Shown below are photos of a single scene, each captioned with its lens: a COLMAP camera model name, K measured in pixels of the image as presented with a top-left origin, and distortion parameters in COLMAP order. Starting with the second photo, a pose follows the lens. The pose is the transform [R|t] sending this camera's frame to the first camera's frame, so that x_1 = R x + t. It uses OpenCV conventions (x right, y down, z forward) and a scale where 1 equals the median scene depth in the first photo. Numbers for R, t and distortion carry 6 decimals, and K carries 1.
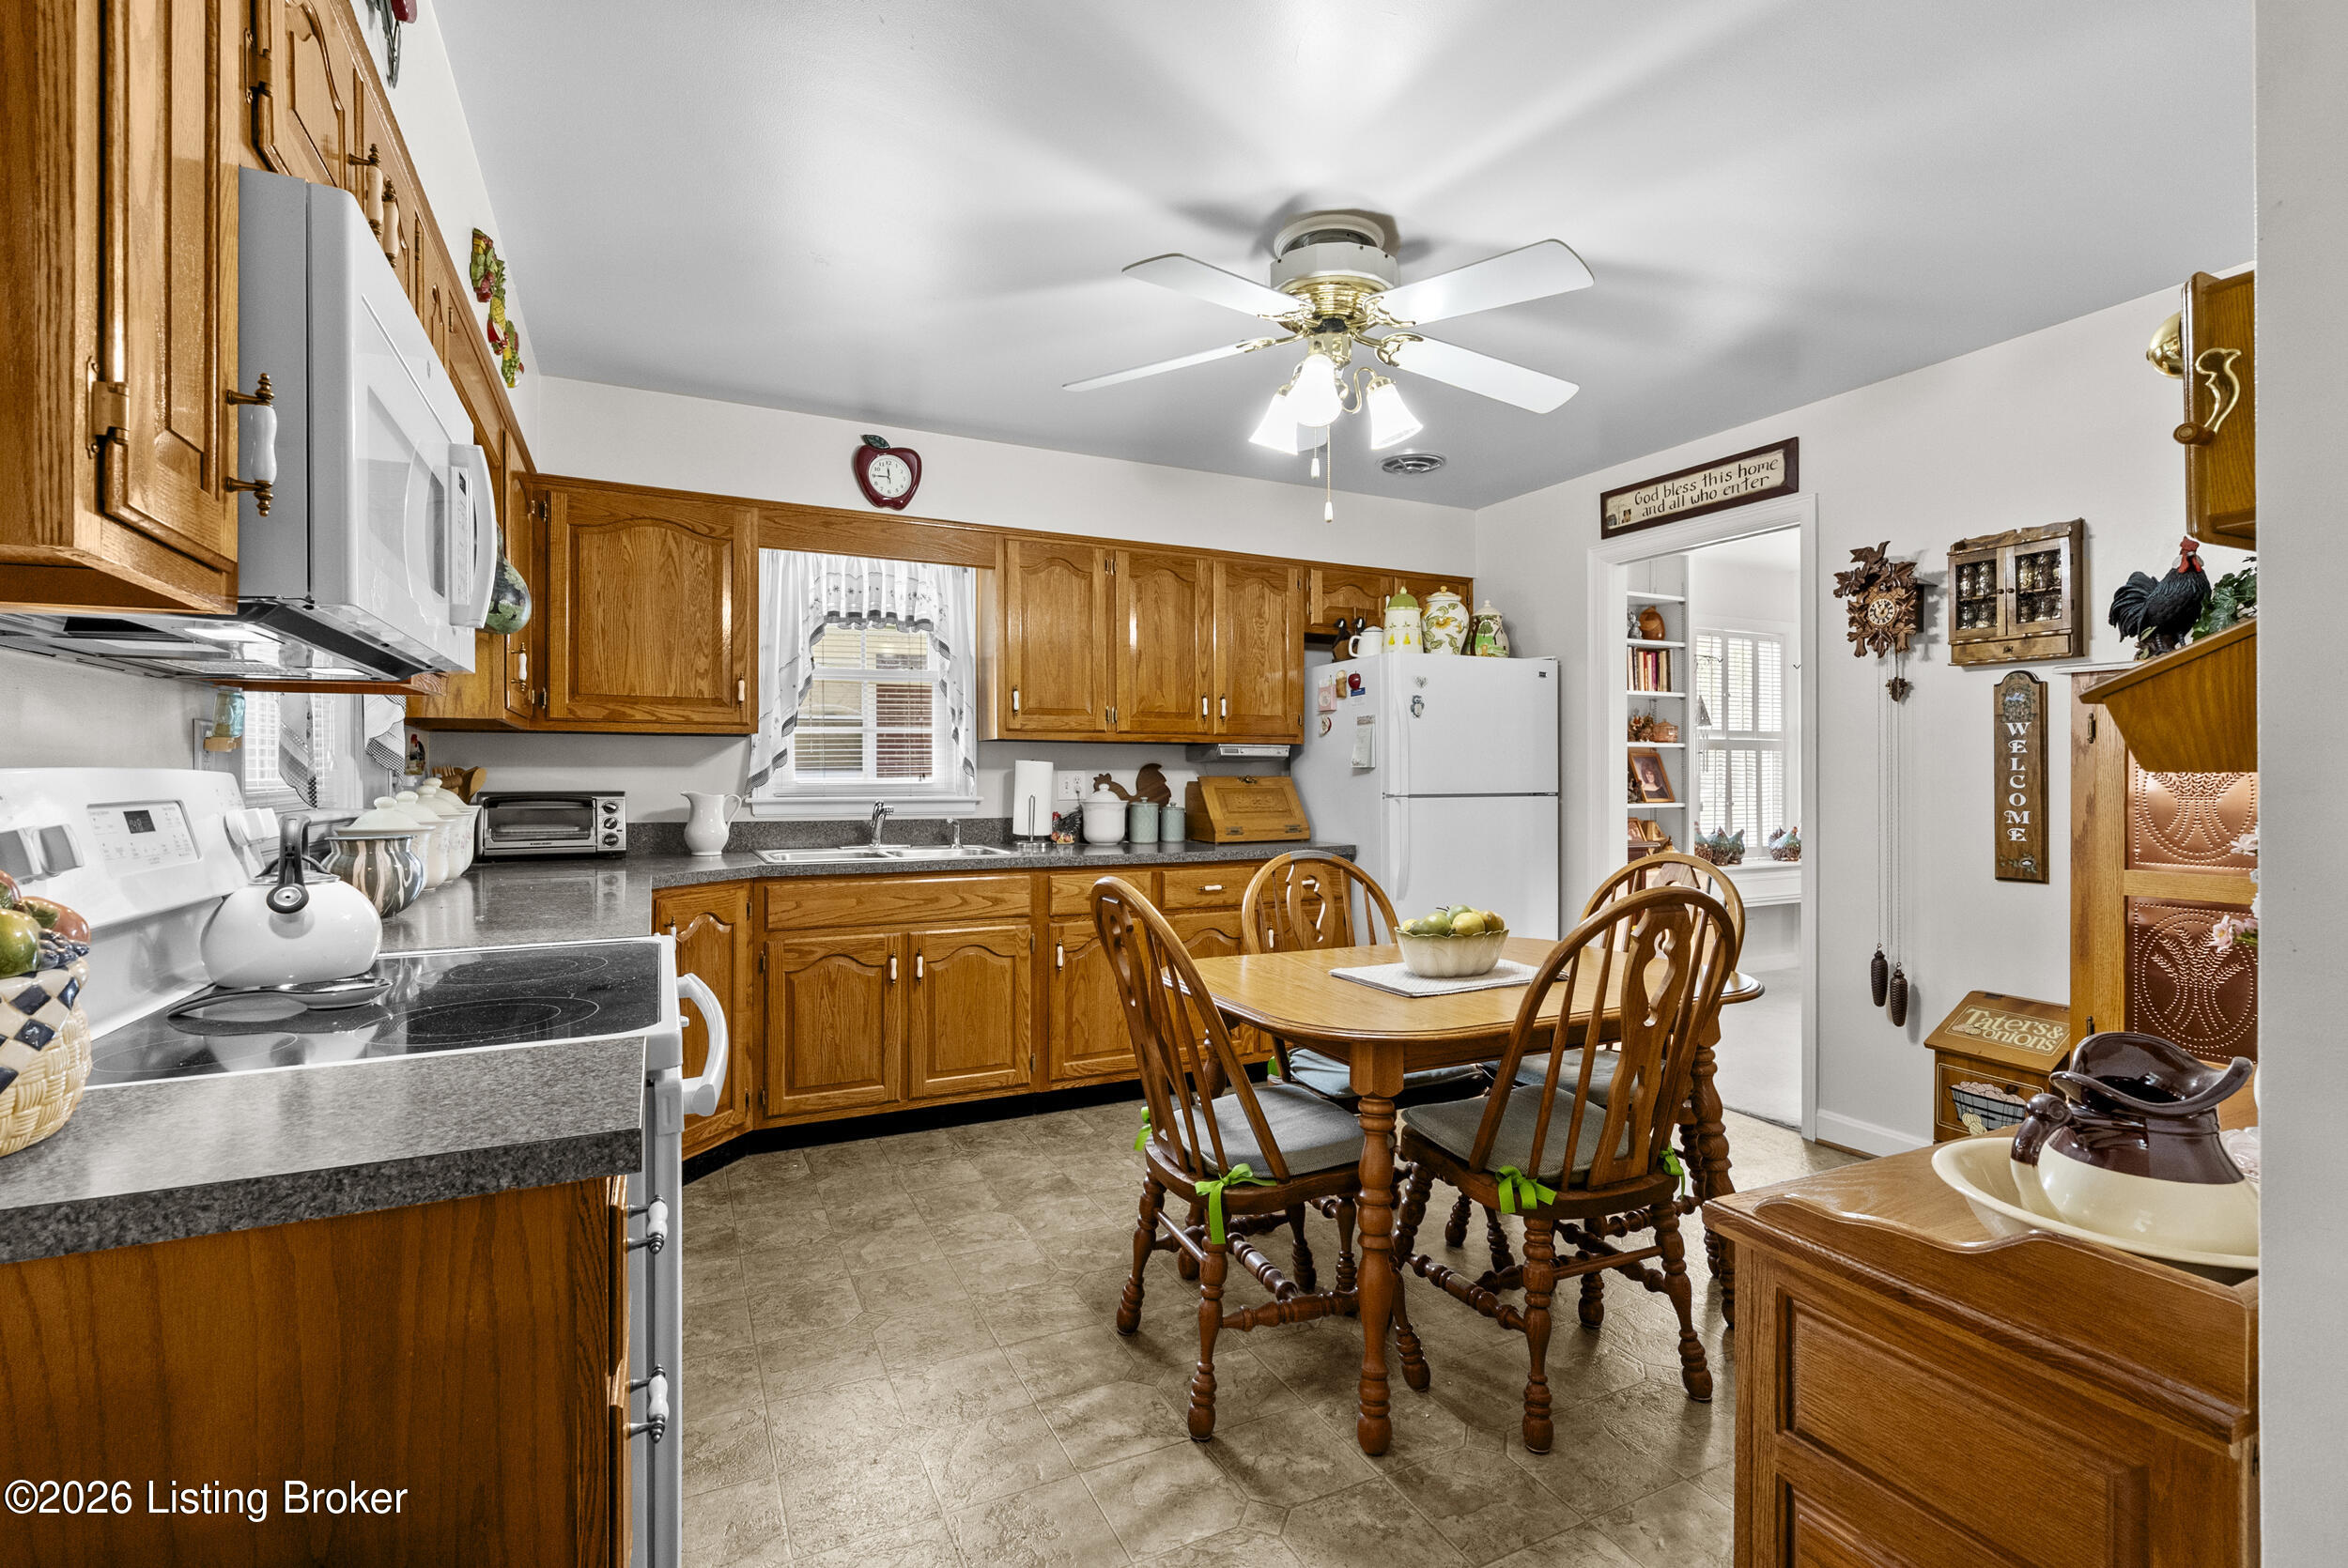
lens RADIAL K [[1062.0, 0, 1180.1], [0, 1062.0, 775.3], [0, 0, 1]] dist [-0.007562, 0.003202]
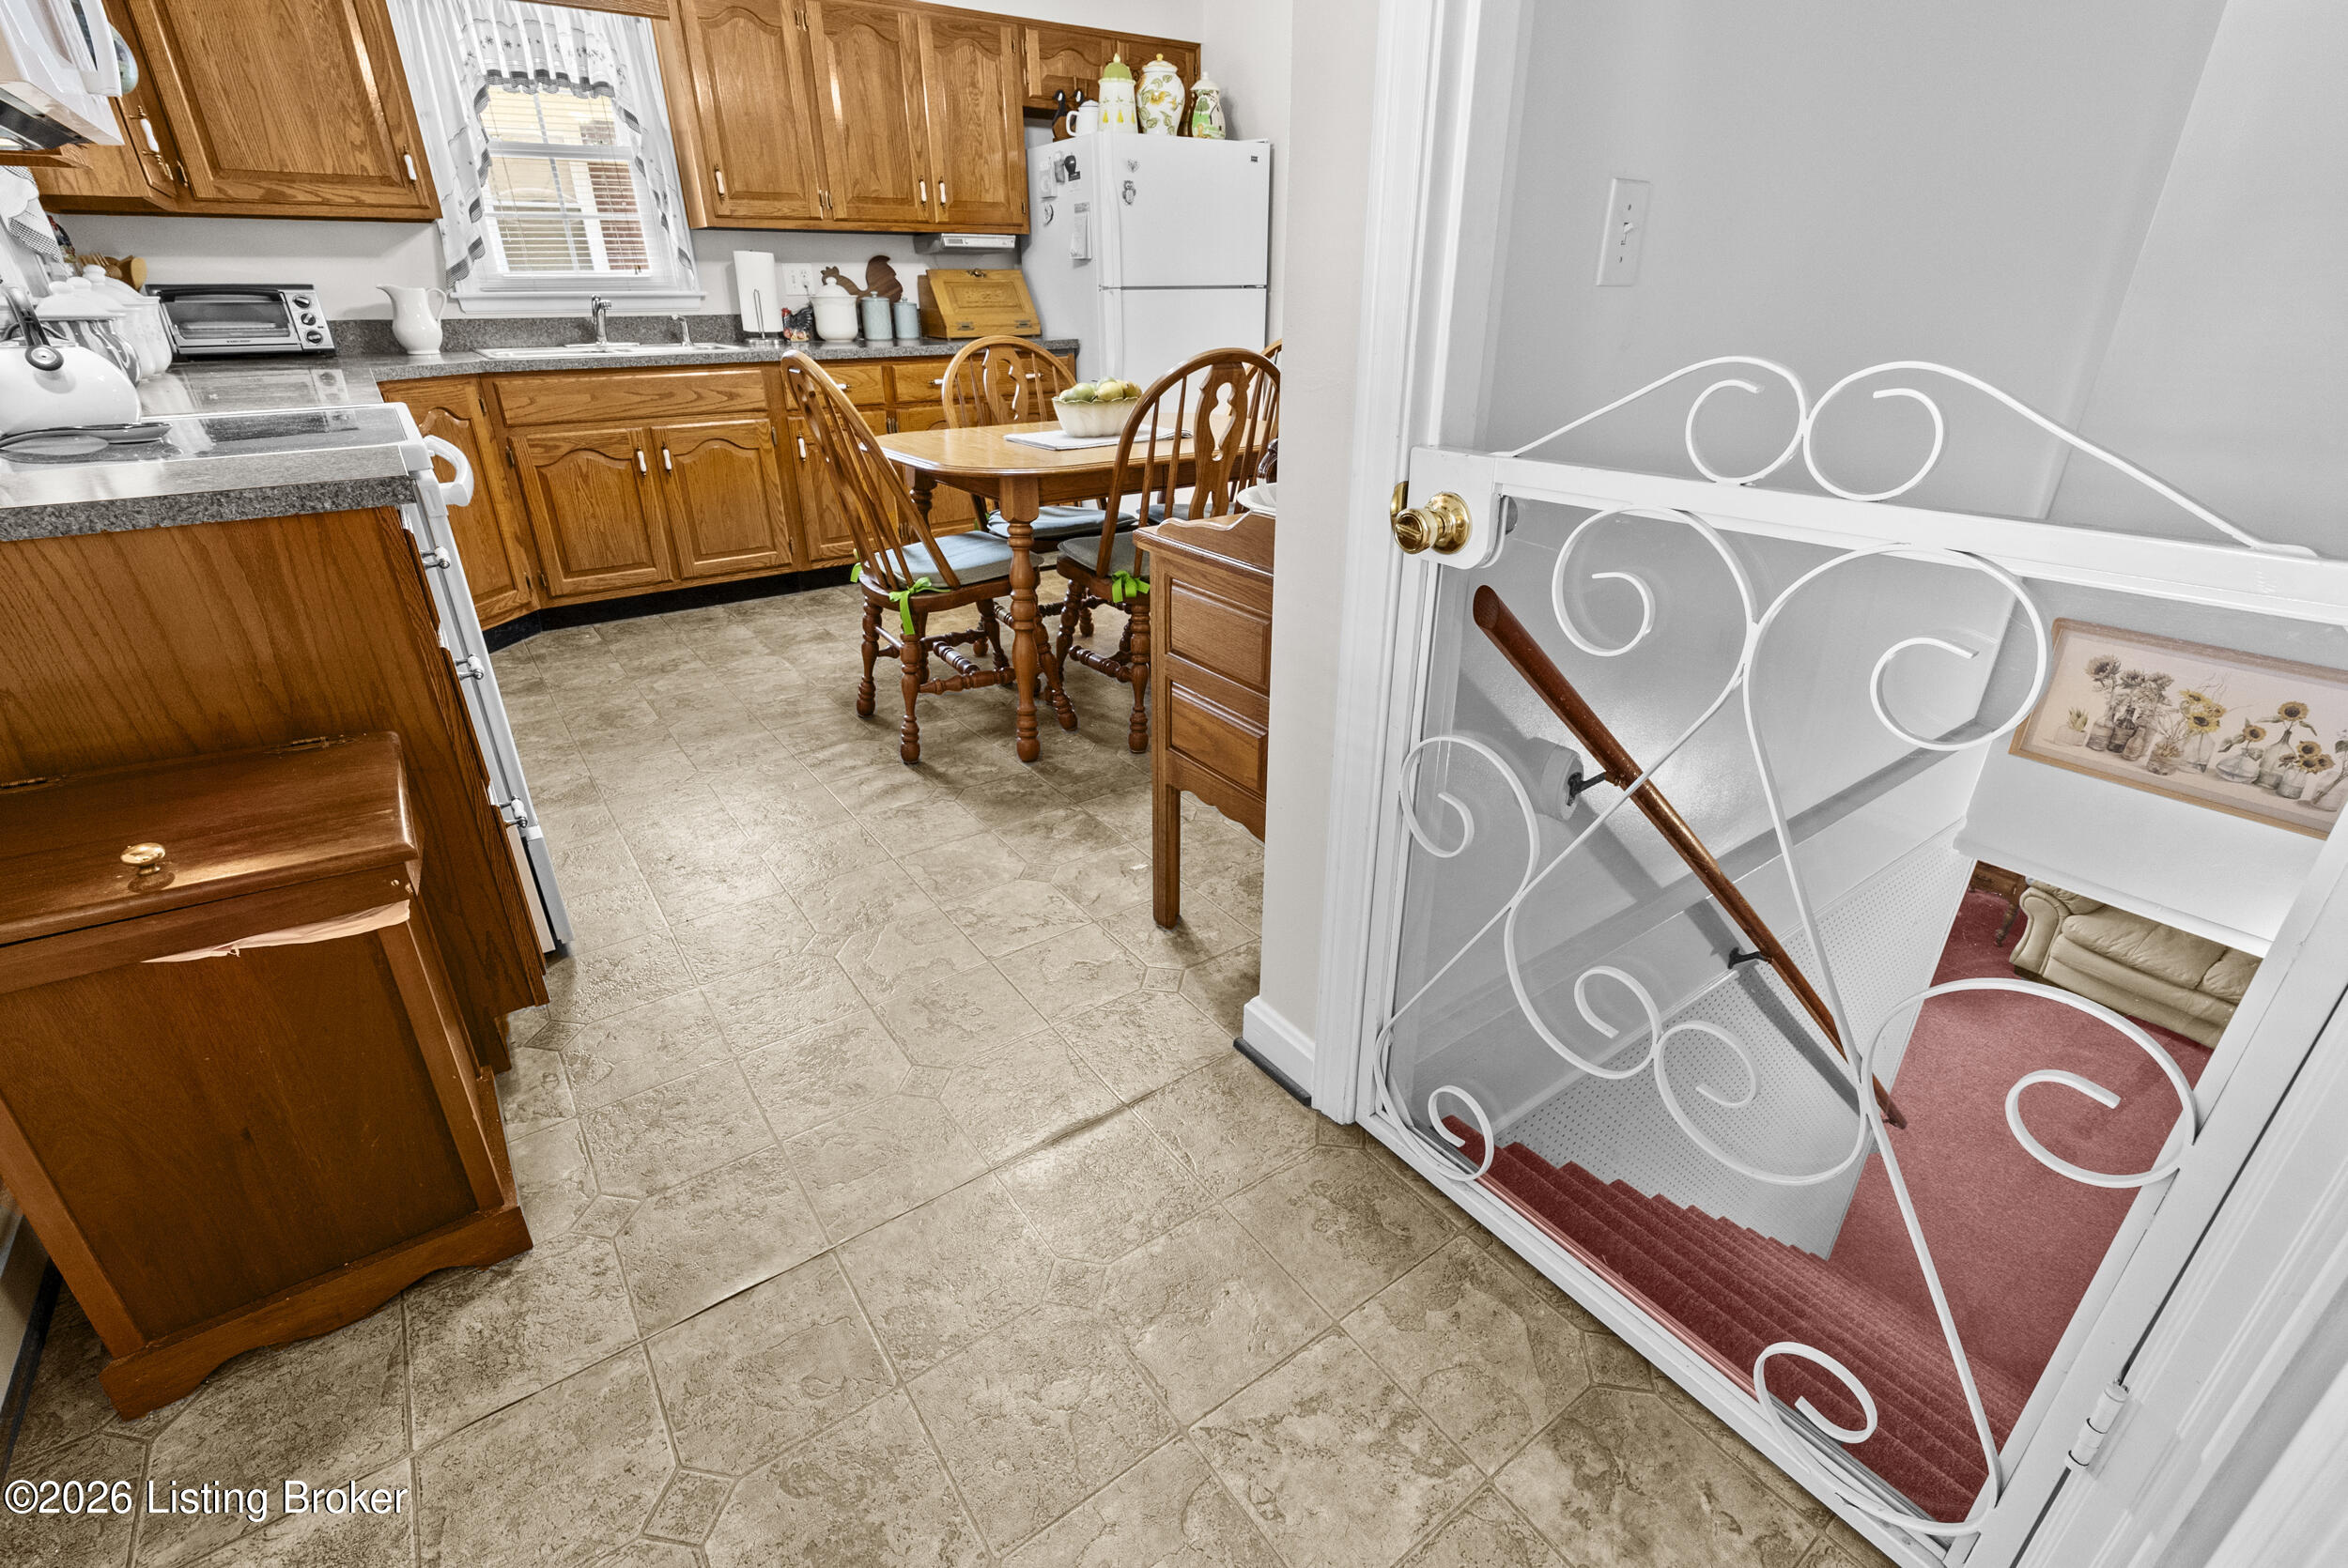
lens RADIAL K [[1062.0, 0, 1185.8], [0, 1062.0, 788.5], [0, 0, 1]] dist [-0.007562, 0.003202]
pose [[0.986243, -0.073571, 0.148025, 0.096613], [0.002761, 0.902699, 0.430263, 0.017963], [-0.165277, -0.423936, 0.890484, -0.208640]]
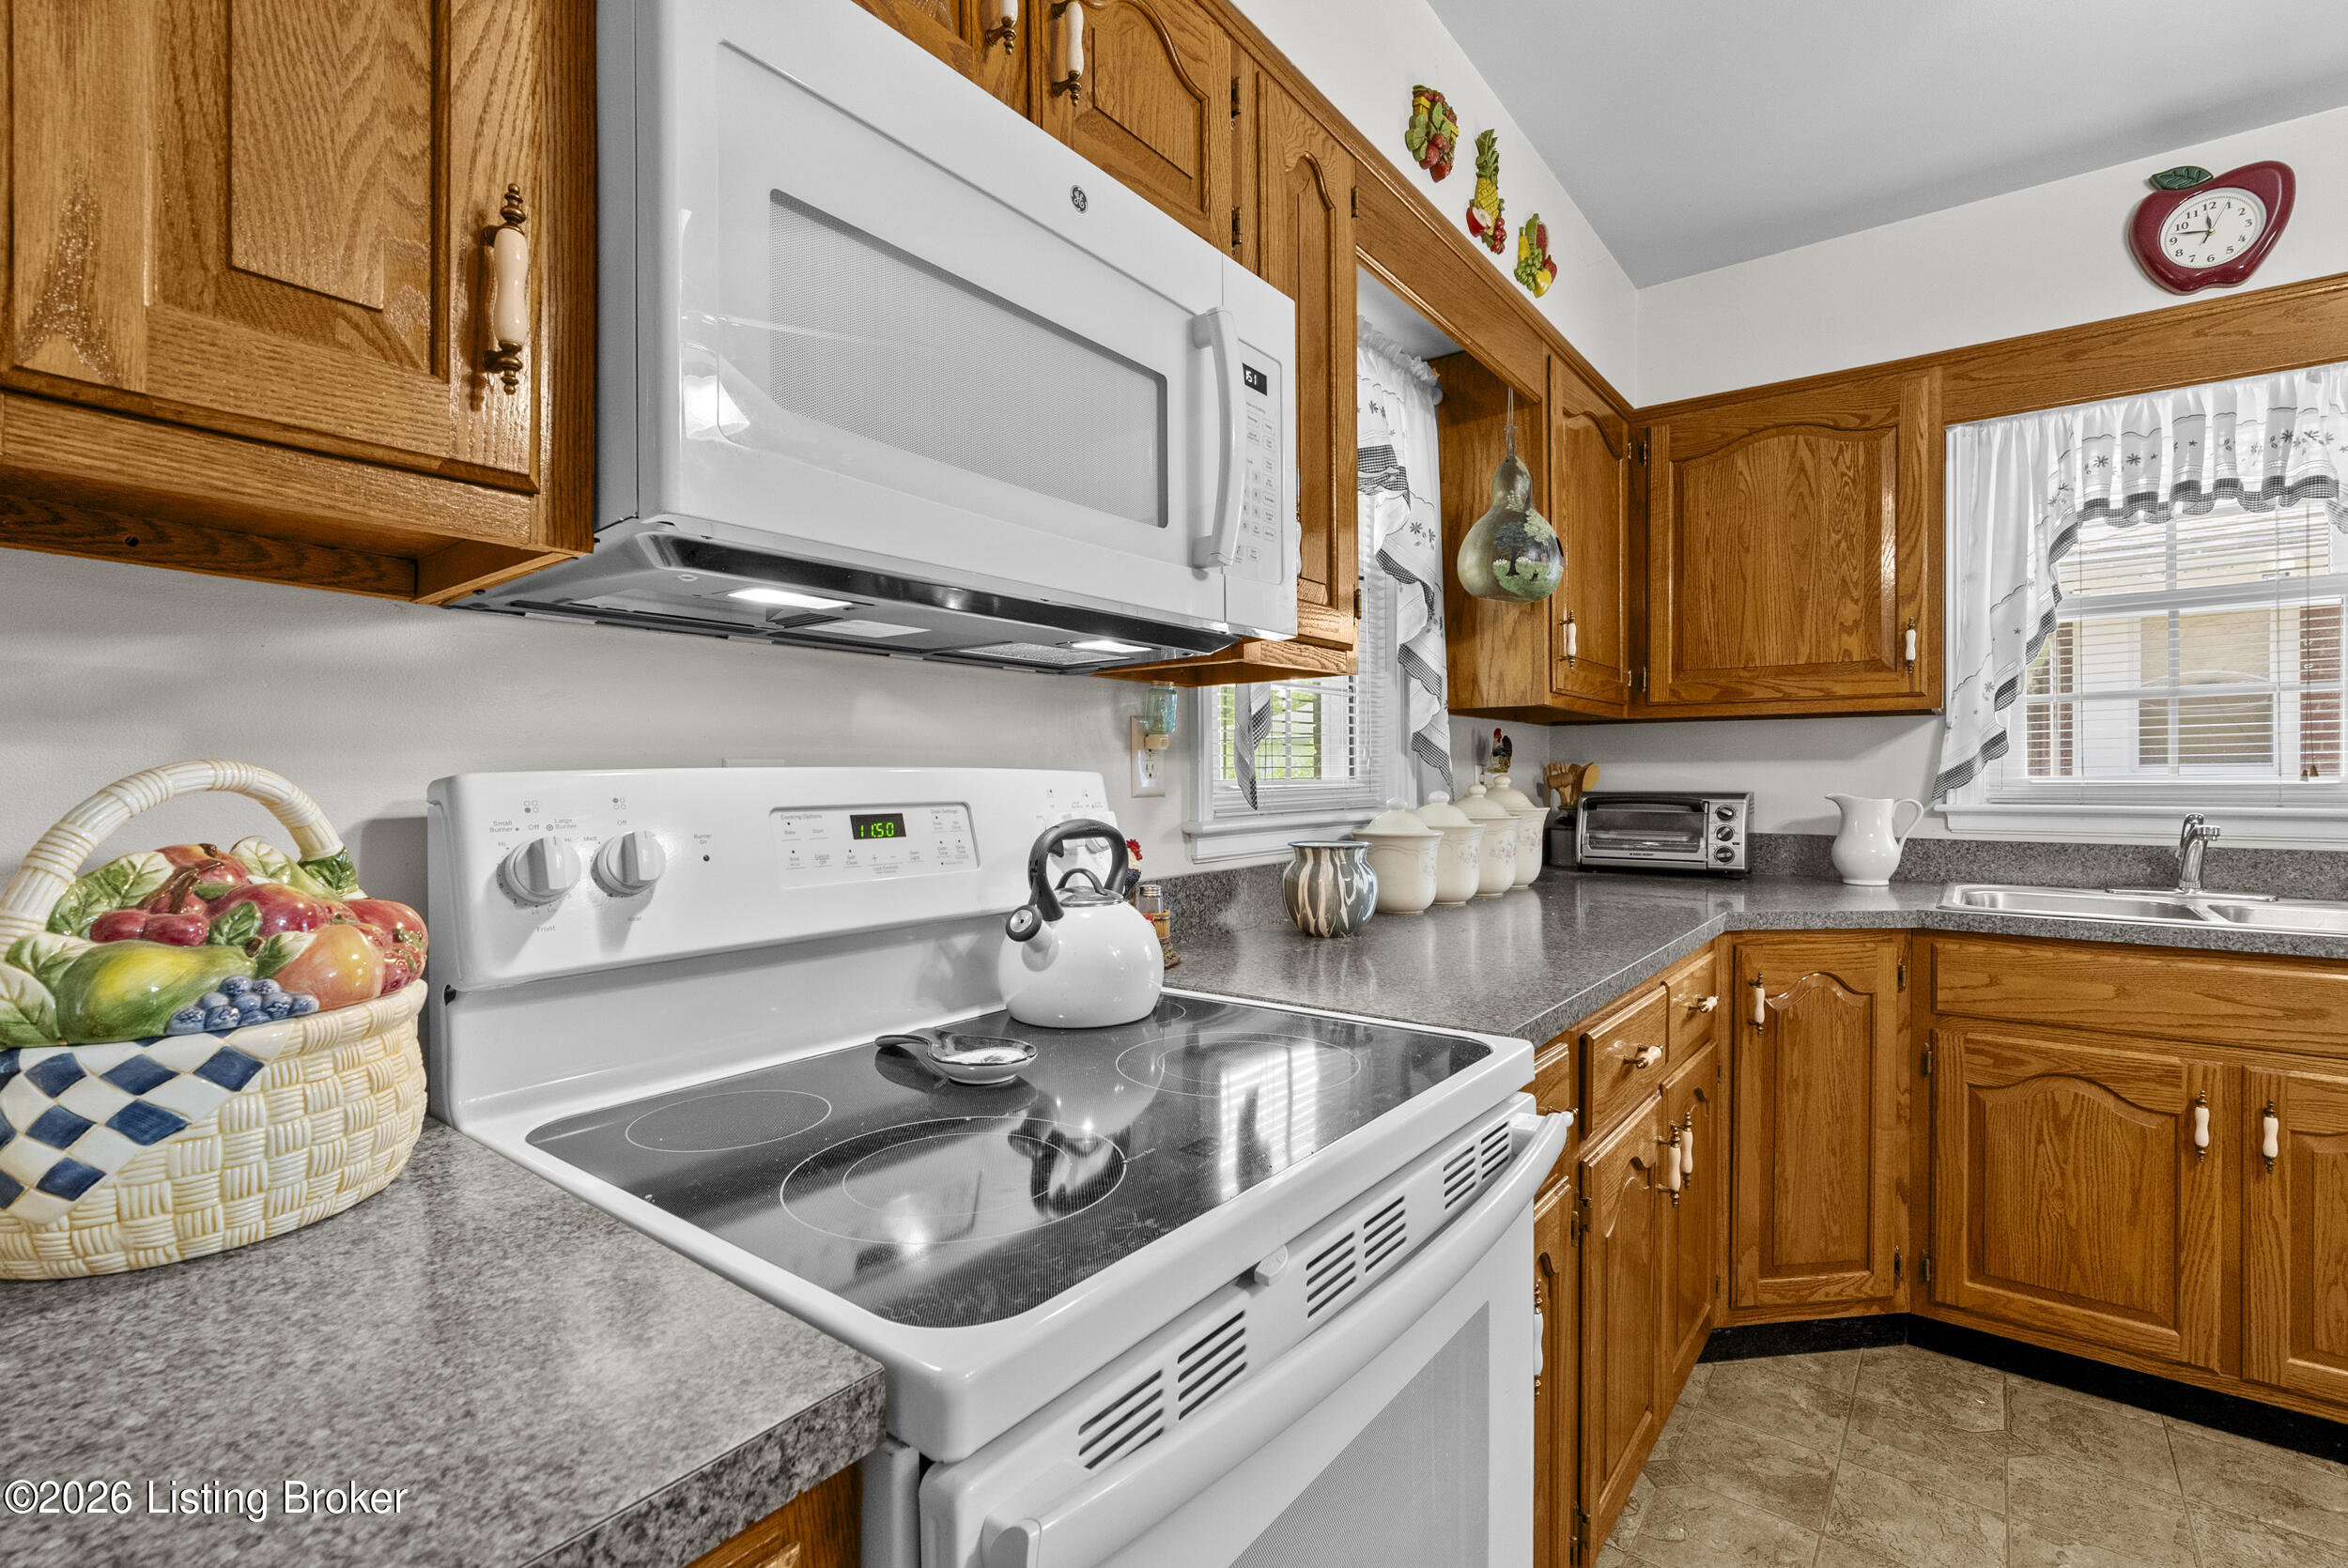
lens RADIAL K [[1062.0, 0, 1169.8], [0, 1062.0, 782.0], [0, 0, 1]] dist [-0.007562, 0.003202]
pose [[0.439867, 0.004964, -0.898049, -0.017543], [0.004215, 0.999962, 0.007591, -0.000082], [0.898053, -0.007124, 0.439829, 0.289091]]
